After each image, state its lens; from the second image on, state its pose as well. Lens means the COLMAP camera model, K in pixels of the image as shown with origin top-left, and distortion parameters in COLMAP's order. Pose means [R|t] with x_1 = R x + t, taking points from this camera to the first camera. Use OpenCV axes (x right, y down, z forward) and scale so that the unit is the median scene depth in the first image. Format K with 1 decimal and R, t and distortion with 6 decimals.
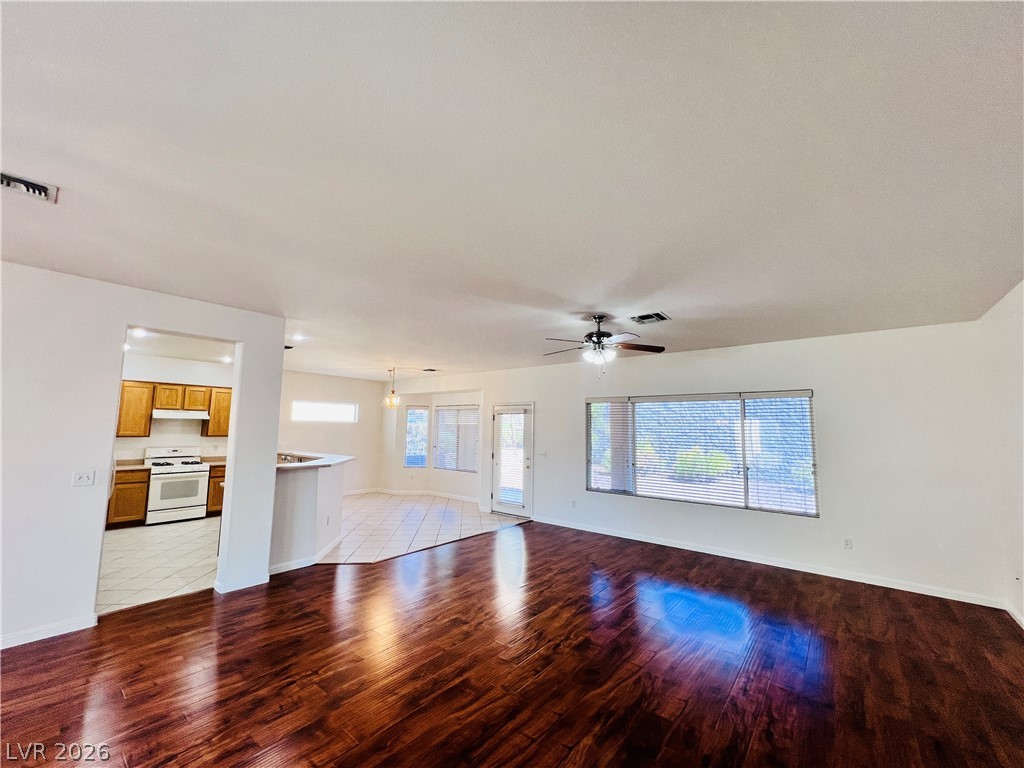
lens RADIAL K [[413.0, 0, 509.3], [0, 413.0, 385.4], [0, 0, 1]] dist [-0.000494, 0.000159]
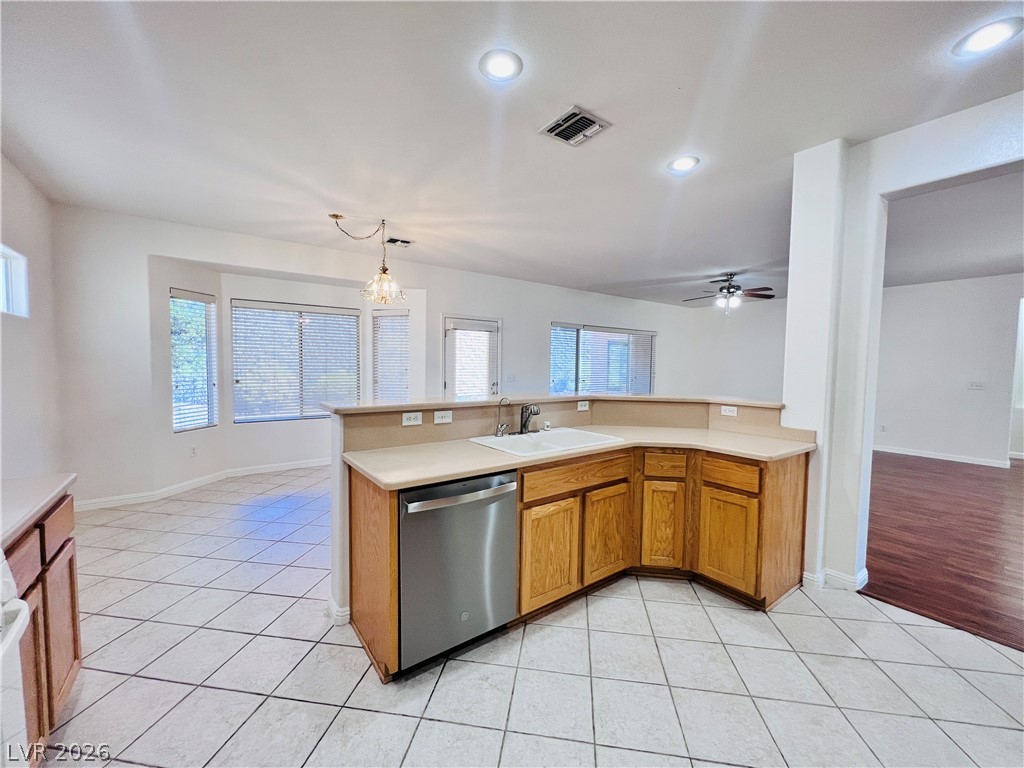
lens RADIAL K [[413.0, 0, 509.3], [0, 413.0, 385.4], [0, 0, 1]] dist [-0.000494, 0.000159]
pose [[0.240501, -0.062801, 0.968615, -1.093723], [-0.110667, 0.989624, 0.091641, 0.135632], [-0.964320, -0.129233, 0.231055, 1.073077]]
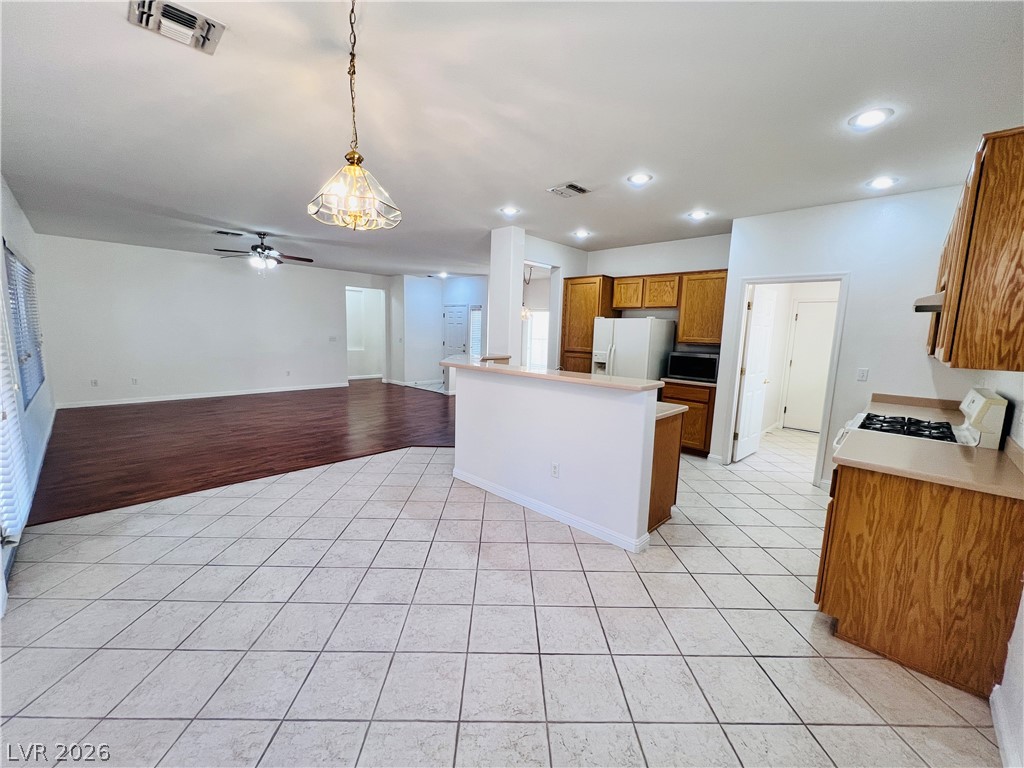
lens RADIAL K [[413.0, 0, 509.3], [0, 413.0, 385.4], [0, 0, 1]] dist [-0.000494, 0.000159]
pose [[-0.995584, -0.054898, 0.076152, -0.598017], [-0.052741, 0.998156, 0.030053, 0.207539], [-0.077661, 0.025904, -0.996643, 1.853422]]
